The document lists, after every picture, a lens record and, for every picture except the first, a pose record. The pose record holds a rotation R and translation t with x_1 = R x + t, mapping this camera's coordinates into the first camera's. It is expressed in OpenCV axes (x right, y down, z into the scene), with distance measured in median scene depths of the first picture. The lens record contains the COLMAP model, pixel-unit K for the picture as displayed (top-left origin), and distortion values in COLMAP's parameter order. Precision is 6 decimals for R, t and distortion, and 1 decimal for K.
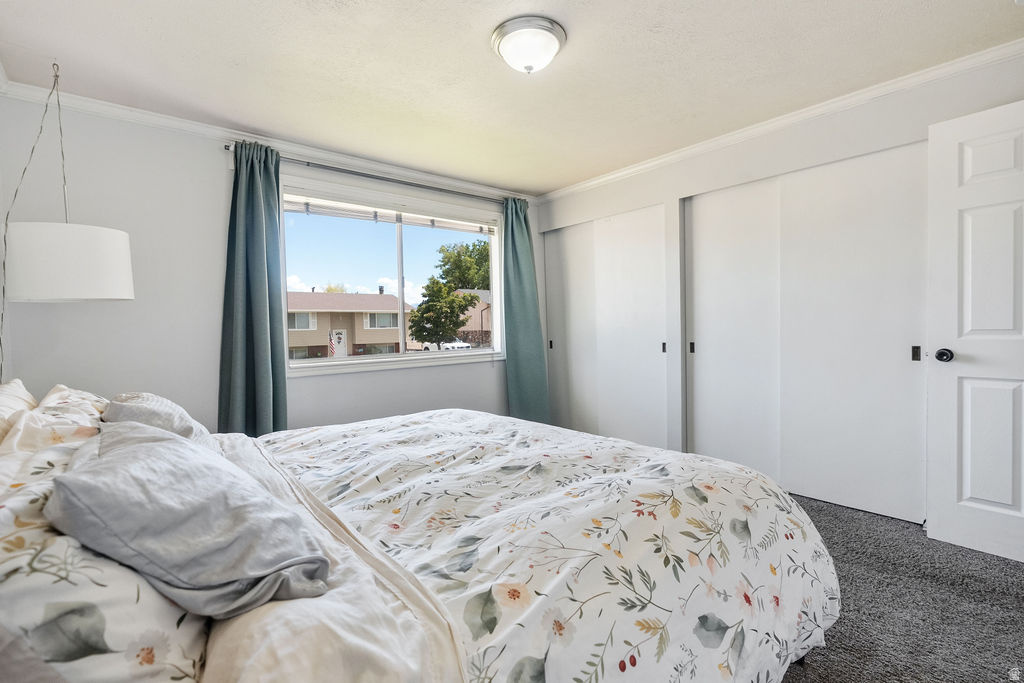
lens RADIAL K [[469.8, 0, 511.5], [0, 469.8, 335.2], [0, 0, 1]] dist [-0.002032, 0.000132]
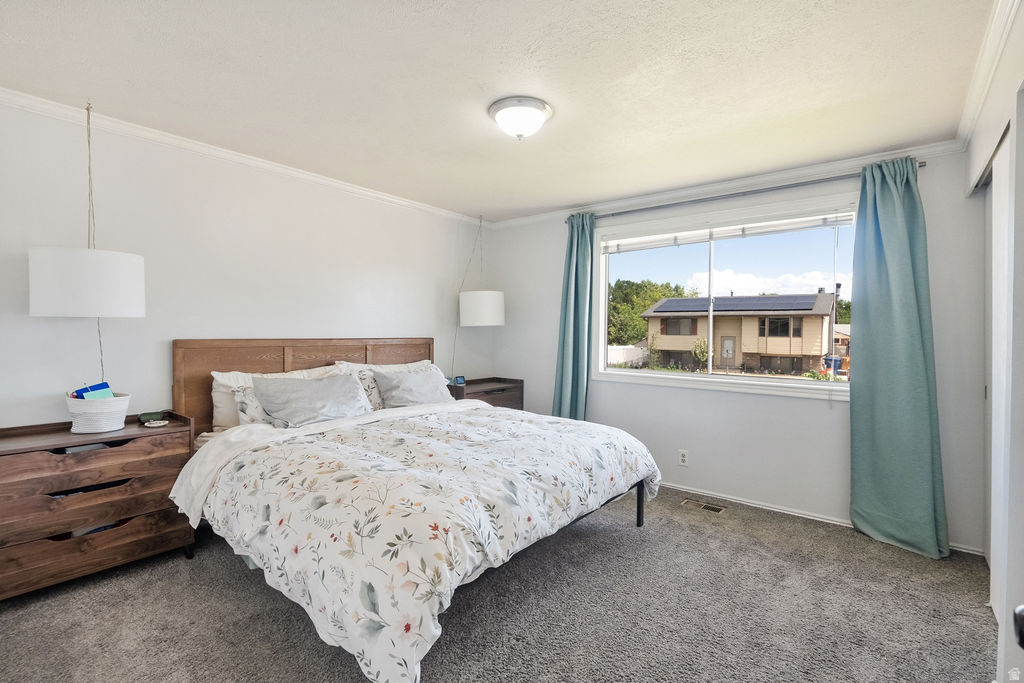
lens RADIAL K [[469.8, 0, 511.5], [0, 469.8, 335.2], [0, 0, 1]] dist [-0.002032, 0.000132]
pose [[0.169572, 0.037806, -0.984792, 1.209528], [-0.034646, 0.998875, 0.032380, -0.106856], [0.984909, 0.028629, 0.170691, 0.794572]]
